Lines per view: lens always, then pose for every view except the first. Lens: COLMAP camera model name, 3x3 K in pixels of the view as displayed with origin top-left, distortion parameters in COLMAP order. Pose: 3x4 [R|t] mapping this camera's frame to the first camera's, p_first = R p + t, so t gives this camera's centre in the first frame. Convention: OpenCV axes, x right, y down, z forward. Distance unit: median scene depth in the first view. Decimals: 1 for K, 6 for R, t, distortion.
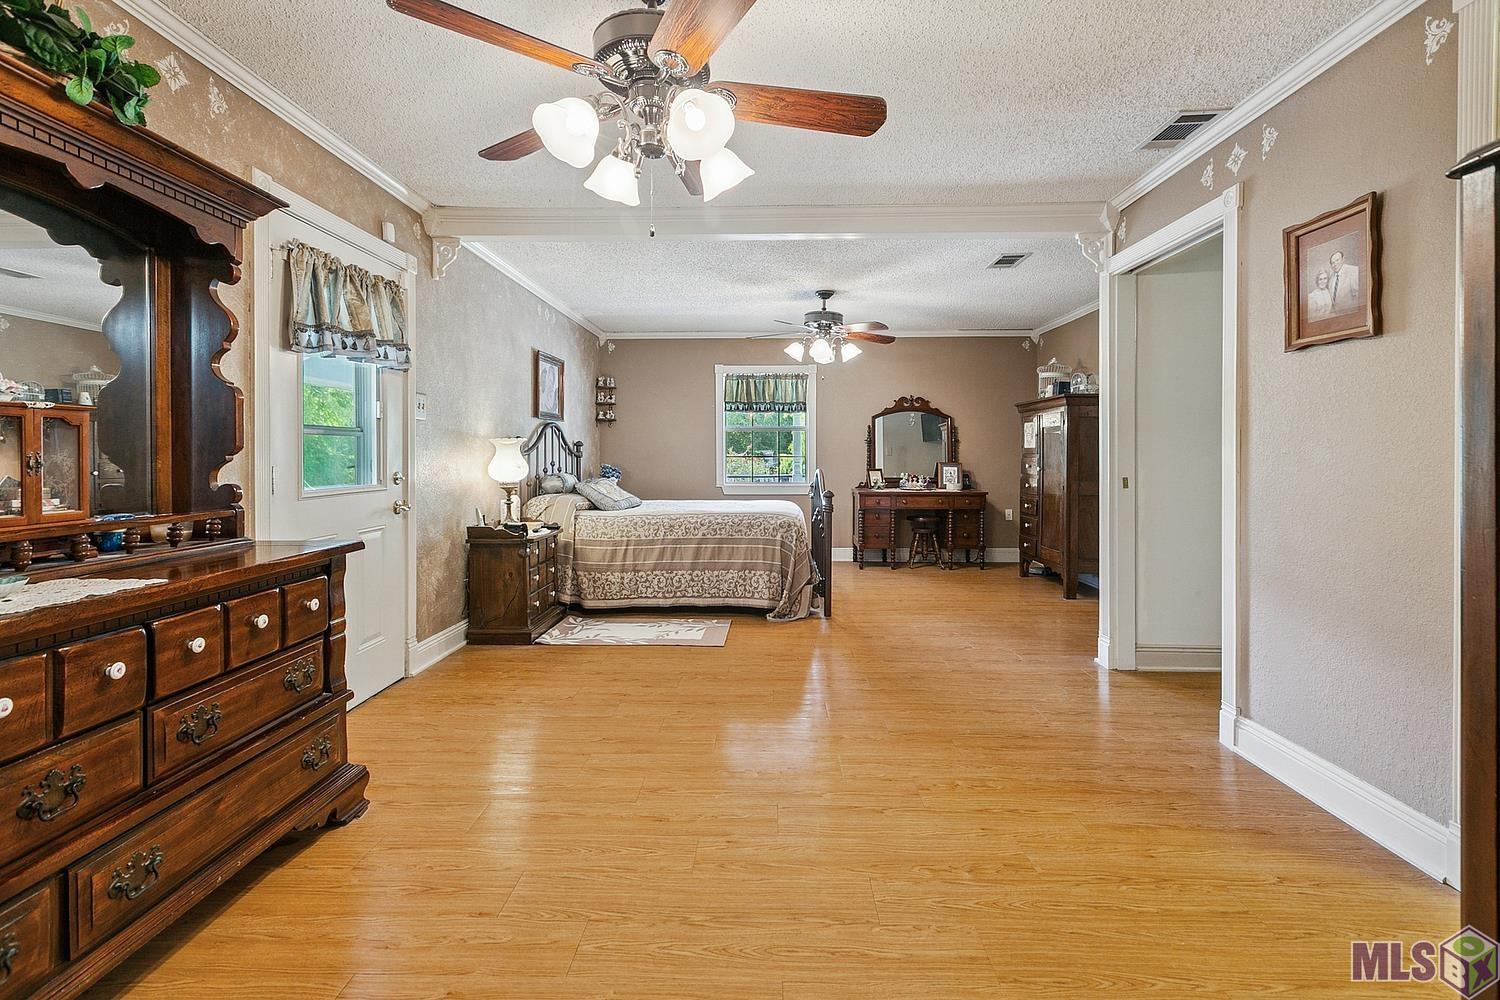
lens RADIAL K [[678.8, 0, 749.5], [0, 678.8, 453.5], [0, 0, 1]] dist [-0.000660, -0.000030]
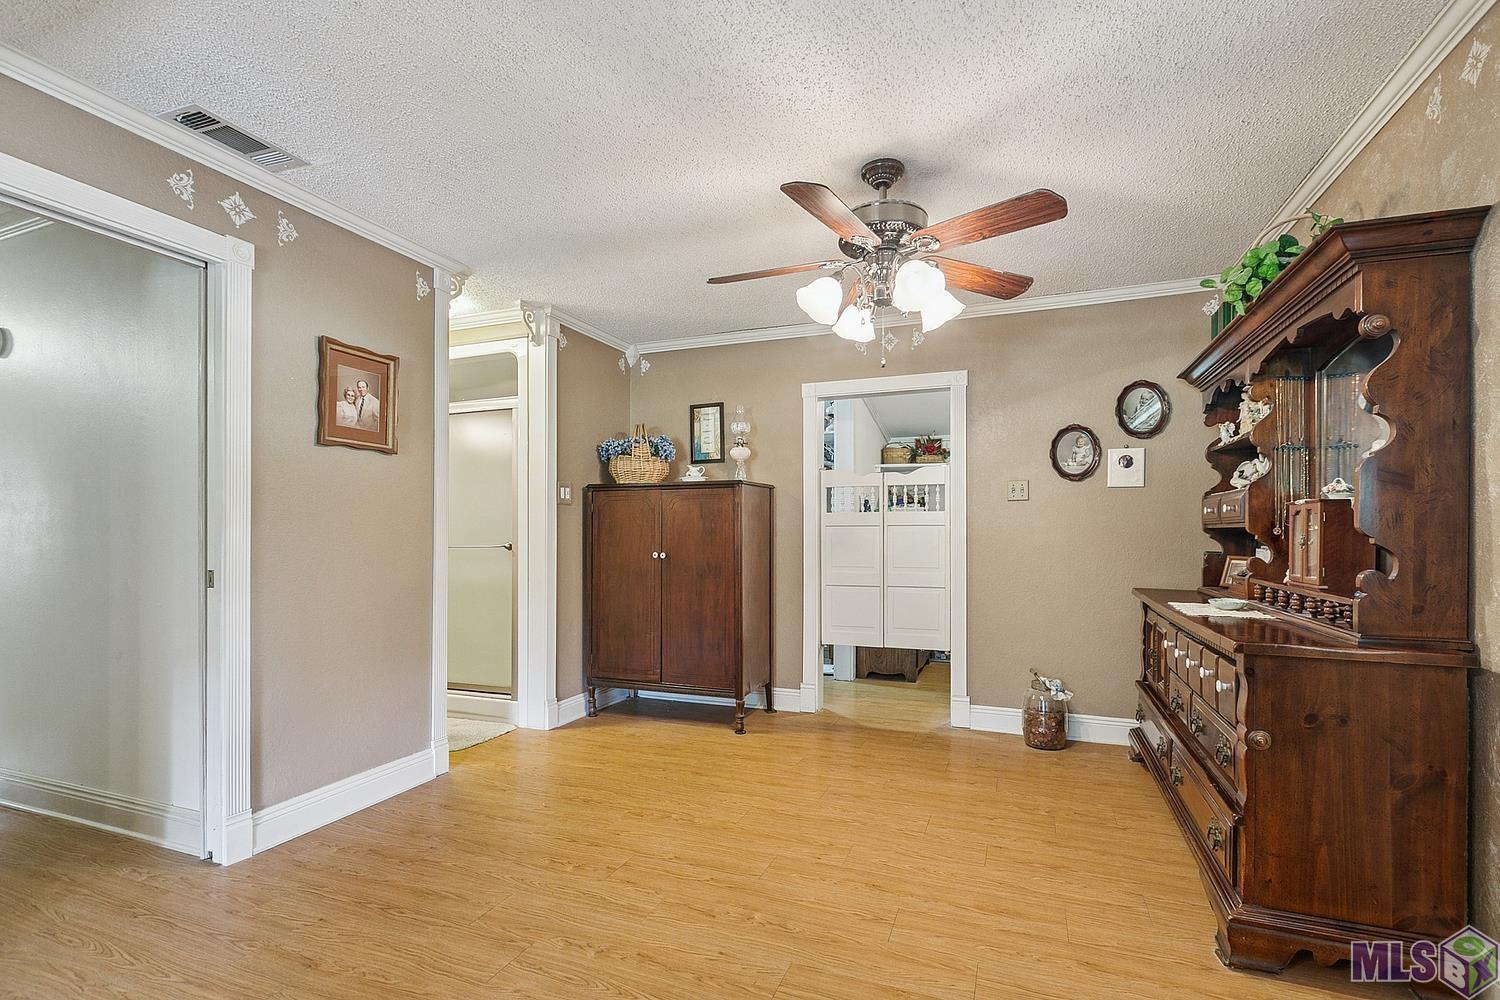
lens RADIAL K [[679.3, 0, 753.6], [0, 679.3, 536.9], [0, 0, 1]] dist [0.000376, 0.000047]
pose [[-0.941606, -0.000349, 0.336717, -0.207390], [0.001292, 0.999988, 0.004649, 0.000810], [-0.336715, 0.004812, -0.941594, 1.402379]]
